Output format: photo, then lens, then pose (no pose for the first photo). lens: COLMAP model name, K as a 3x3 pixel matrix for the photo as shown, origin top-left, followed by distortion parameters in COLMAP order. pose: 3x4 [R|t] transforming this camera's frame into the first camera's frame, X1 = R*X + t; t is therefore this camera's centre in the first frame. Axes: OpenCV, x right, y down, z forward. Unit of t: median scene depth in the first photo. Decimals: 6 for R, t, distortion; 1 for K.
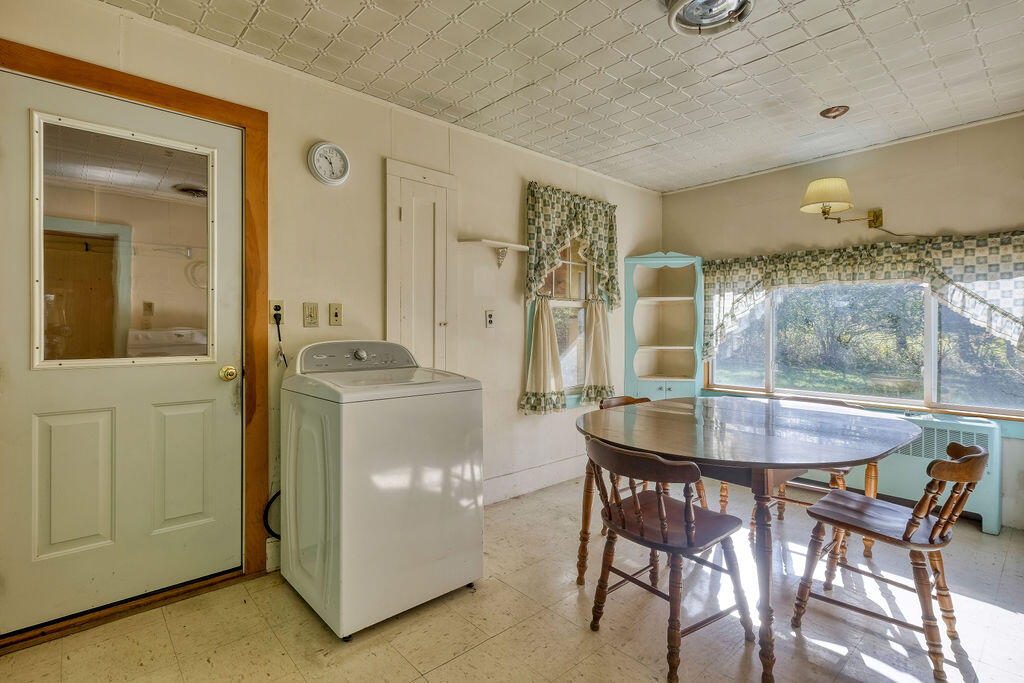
lens RADIAL K [[488.4, 0, 484.9], [0, 488.4, 332.4], [0, 0, 1]] dist [-0.001072, -0.000263]
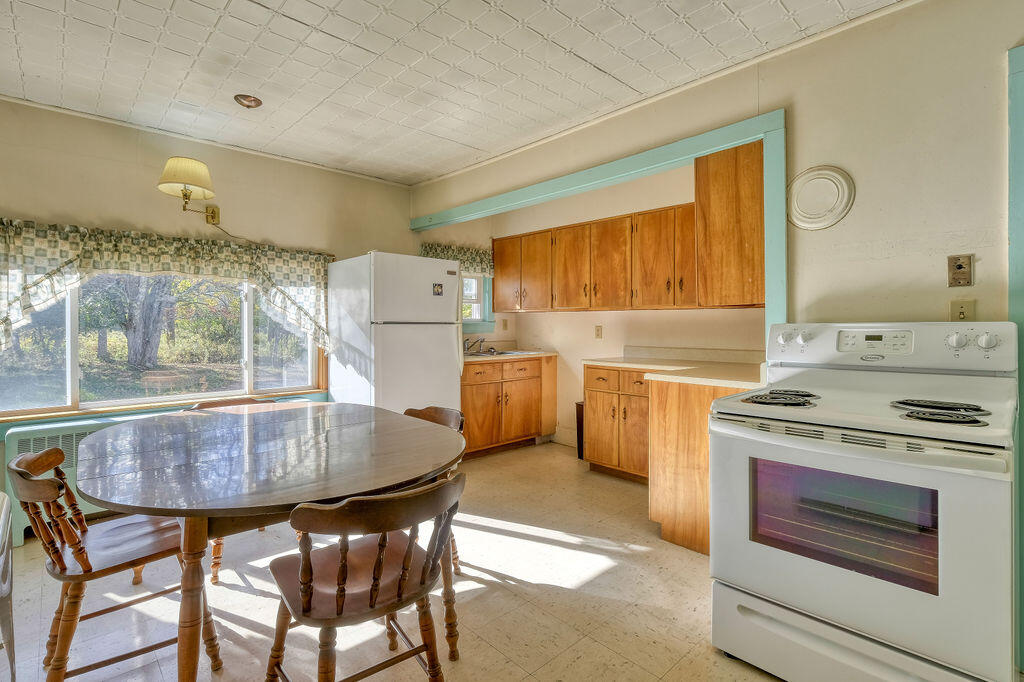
lens RADIAL K [[488.4, 0, 484.9], [0, 488.4, 331.9], [0, 0, 1]] dist [-0.001072, -0.000263]
pose [[-0.015475, -0.023506, 0.999604, -0.218058], [-0.000149, 0.999724, 0.023507, -0.016362], [-0.999880, 0.000215, -0.015474, 0.454236]]
